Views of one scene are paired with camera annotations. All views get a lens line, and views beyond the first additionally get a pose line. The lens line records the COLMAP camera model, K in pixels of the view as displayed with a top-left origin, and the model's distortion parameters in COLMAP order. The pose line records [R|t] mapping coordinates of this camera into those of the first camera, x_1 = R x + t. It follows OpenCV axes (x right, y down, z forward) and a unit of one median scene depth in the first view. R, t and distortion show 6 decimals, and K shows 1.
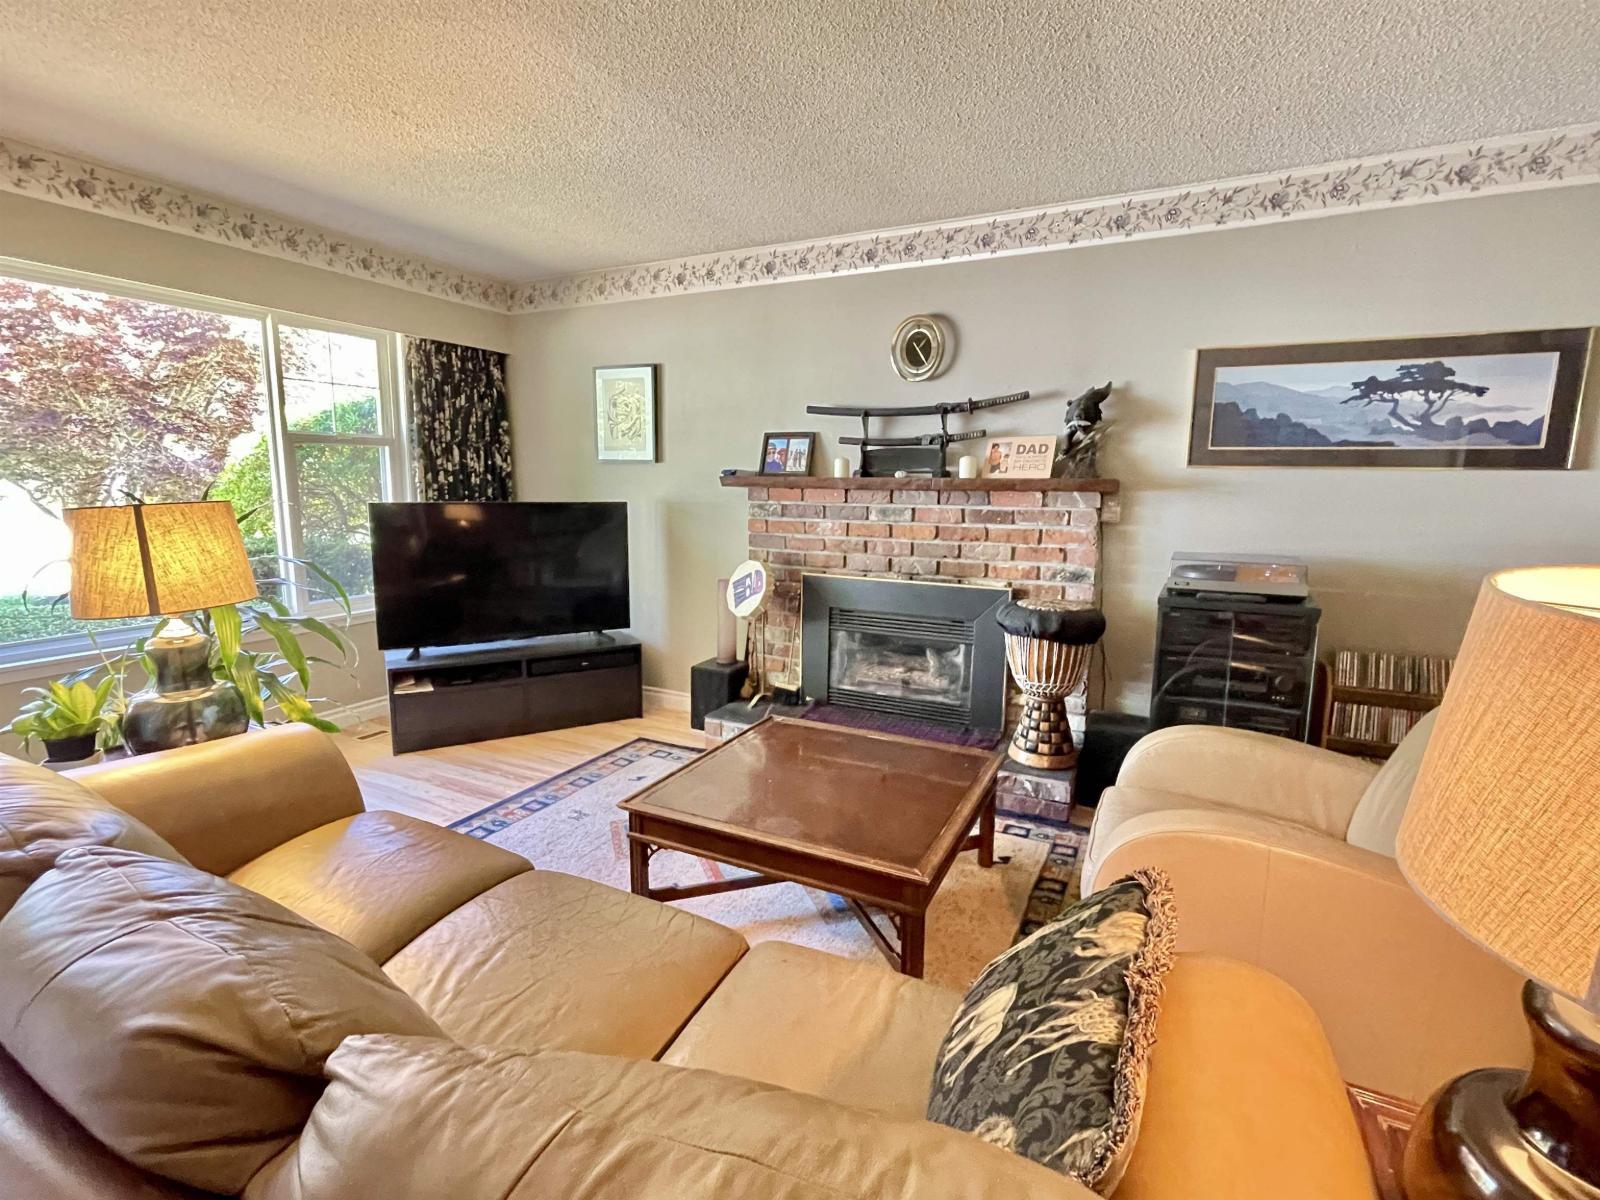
lens RADIAL K [[823.0, 0, 800.0], [0, 823.0, 600.0], [0, 0, 1]] dist [0.021591, 0.000520]
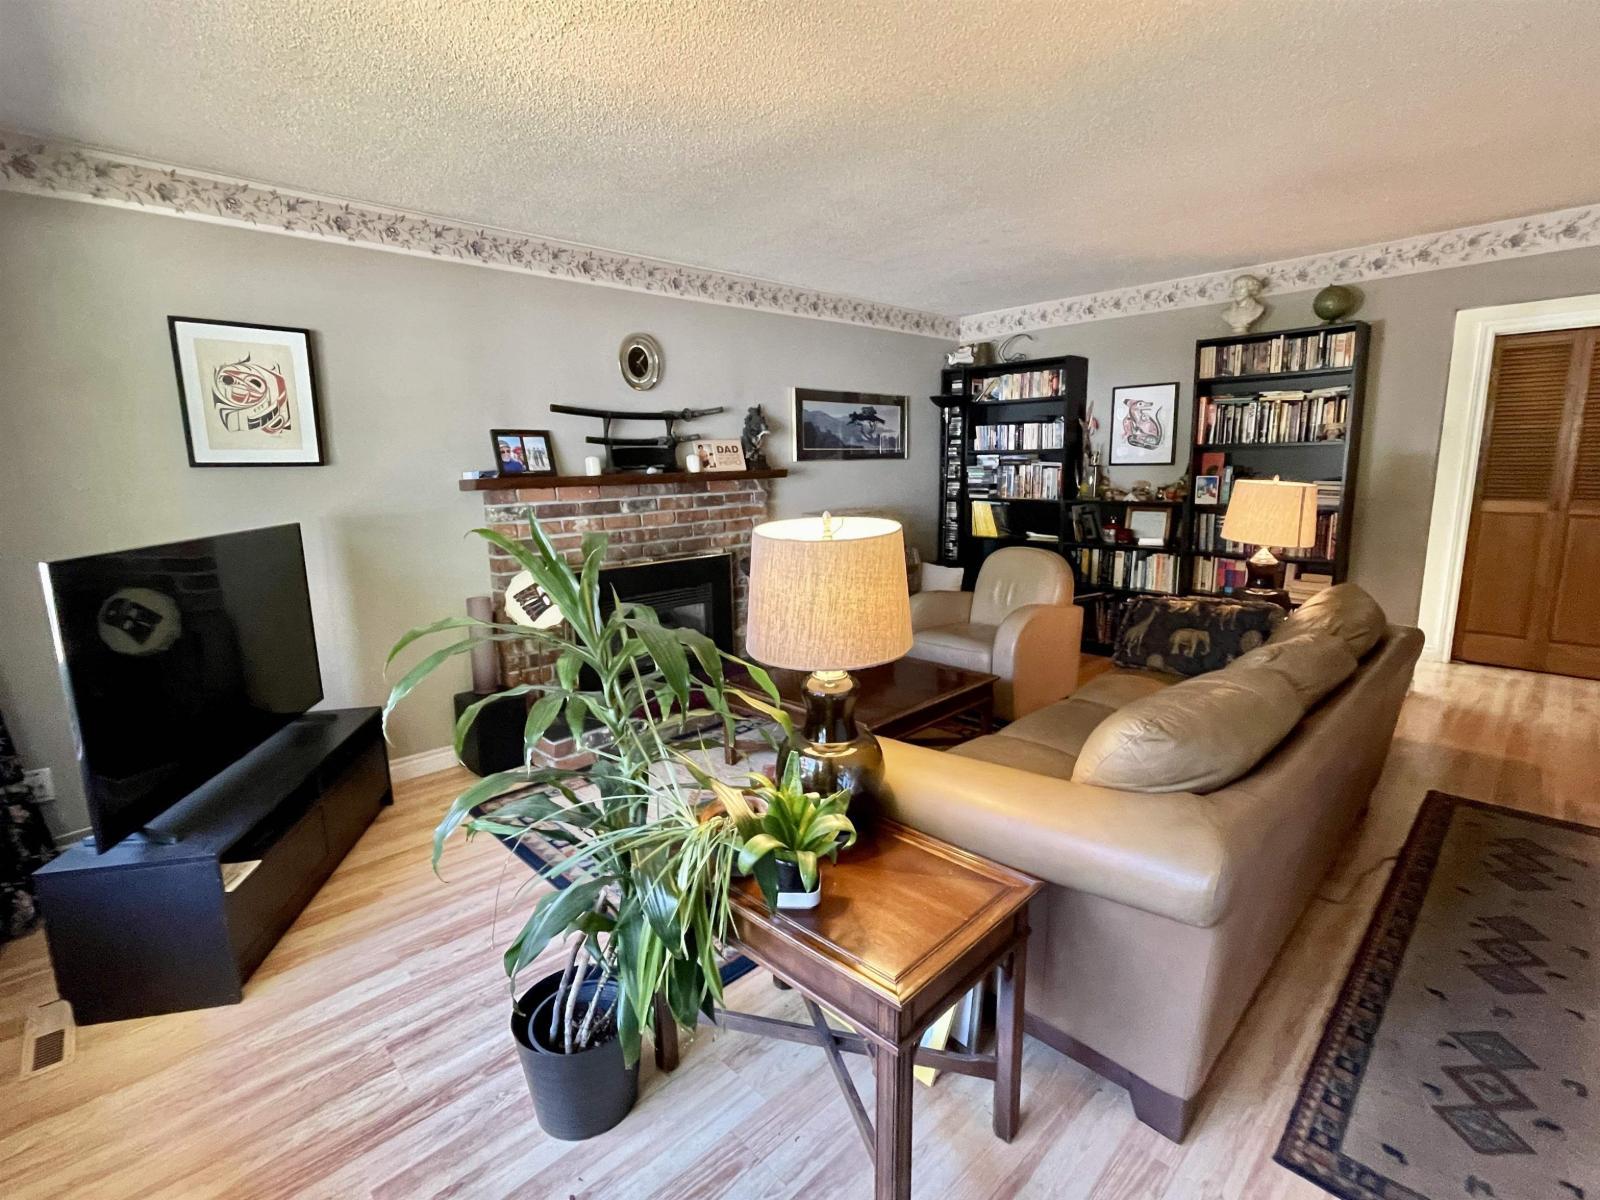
lens RADIAL K [[765.1, 0, 800.0], [0, 765.1, 600.0], [0, 0, 1]] dist [0.016843, -0.000394]
pose [[0.307882, -0.181364, 0.933978, -0.844504], [0.171541, 0.976157, 0.133007, -0.080975], [-0.935832, 0.119265, 0.331653, 0.463500]]
